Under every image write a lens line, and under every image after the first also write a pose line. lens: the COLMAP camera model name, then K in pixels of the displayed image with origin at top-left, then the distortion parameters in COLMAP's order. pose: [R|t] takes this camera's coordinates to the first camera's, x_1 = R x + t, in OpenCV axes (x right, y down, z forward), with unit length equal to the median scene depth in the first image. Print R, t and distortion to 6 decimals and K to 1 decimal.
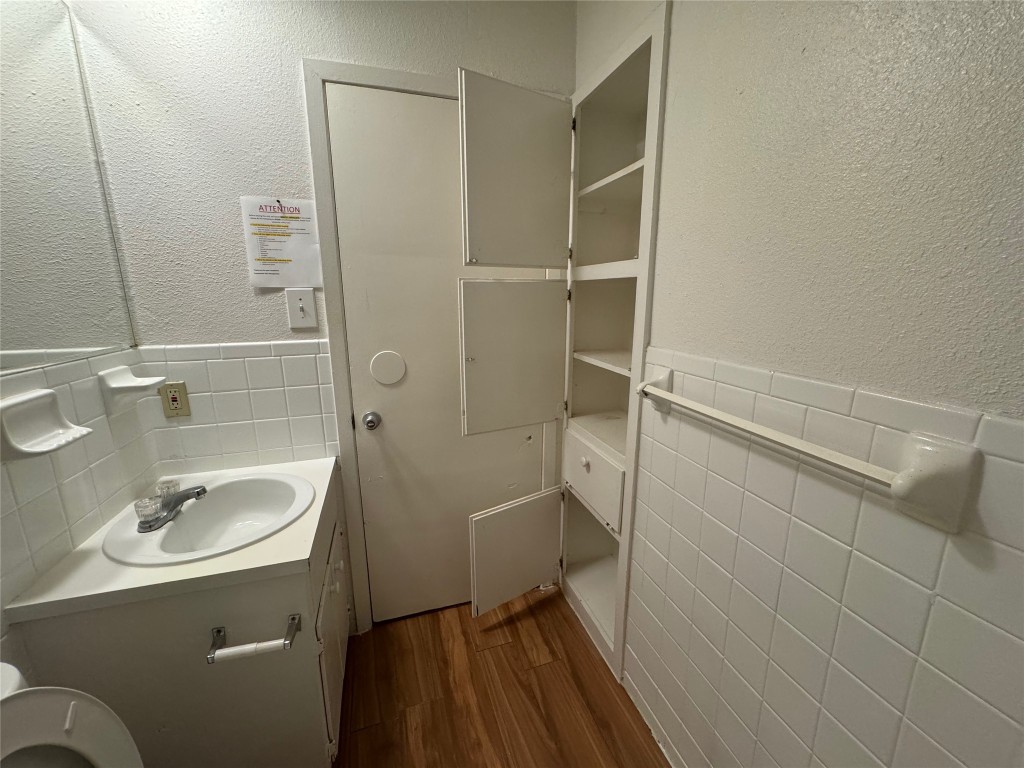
lens RADIAL K [[411.4, 0, 513.3], [0, 411.4, 383.4], [0, 0, 1]] dist [-0.003007, -0.000137]
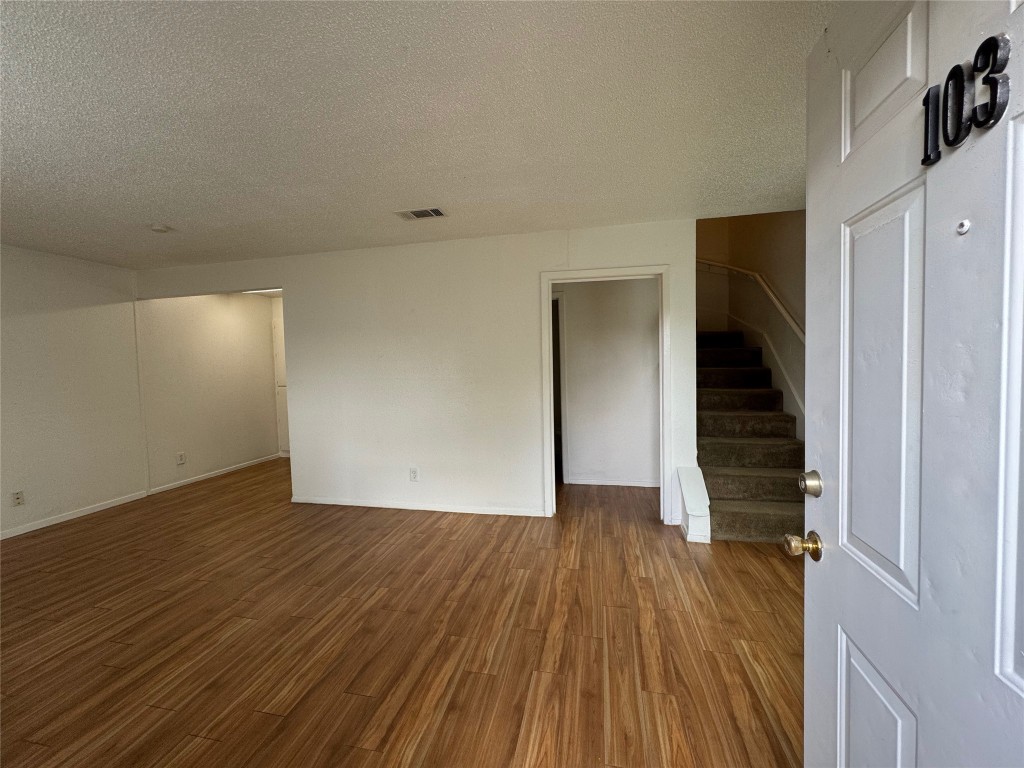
lens RADIAL K [[411.4, 0, 509.3], [0, 411.4, 383.7], [0, 0, 1]] dist [-0.003007, -0.000137]
pose [[-0.866705, 0.007697, 0.498761, -0.117631], [0.138849, 0.964087, 0.226401, -0.425565], [-0.479107, 0.265475, -0.836648, 1.626251]]
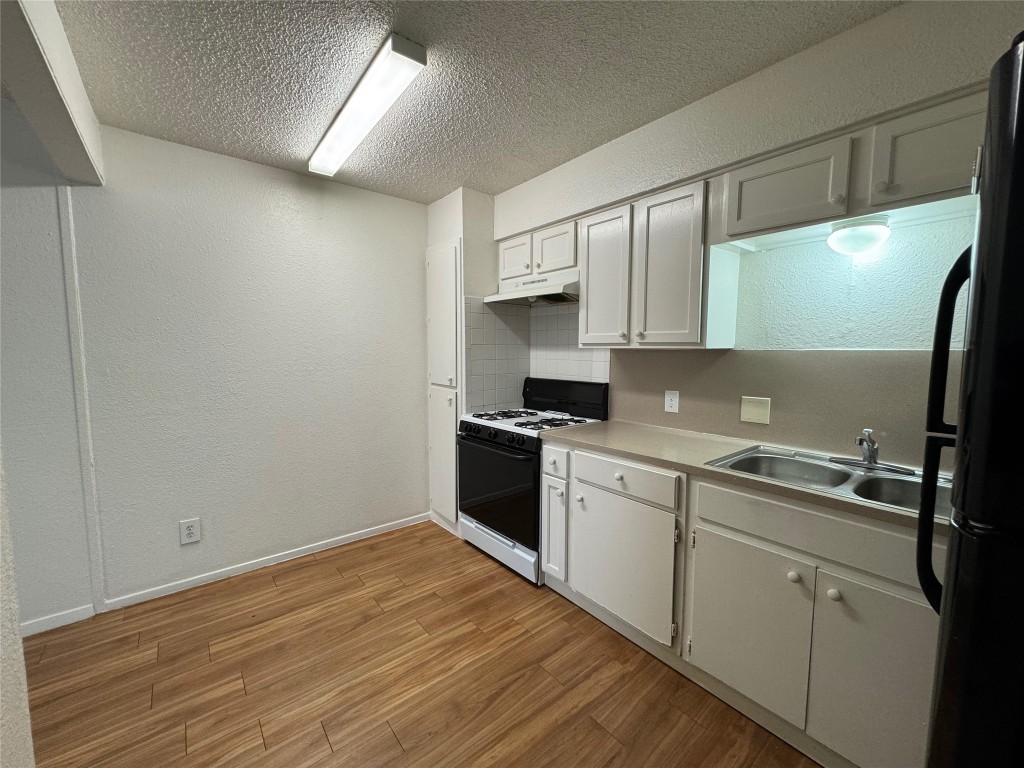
lens RADIAL K [[411.4, 0, 509.0], [0, 411.4, 382.4], [0, 0, 1]] dist [-0.003007, -0.000137]
pose [[-0.372510, -0.069753, 0.925403, 0.212009], [0.197434, 0.968387, 0.152467, -0.360616], [-0.906784, 0.239501, -0.346962, 1.302162]]
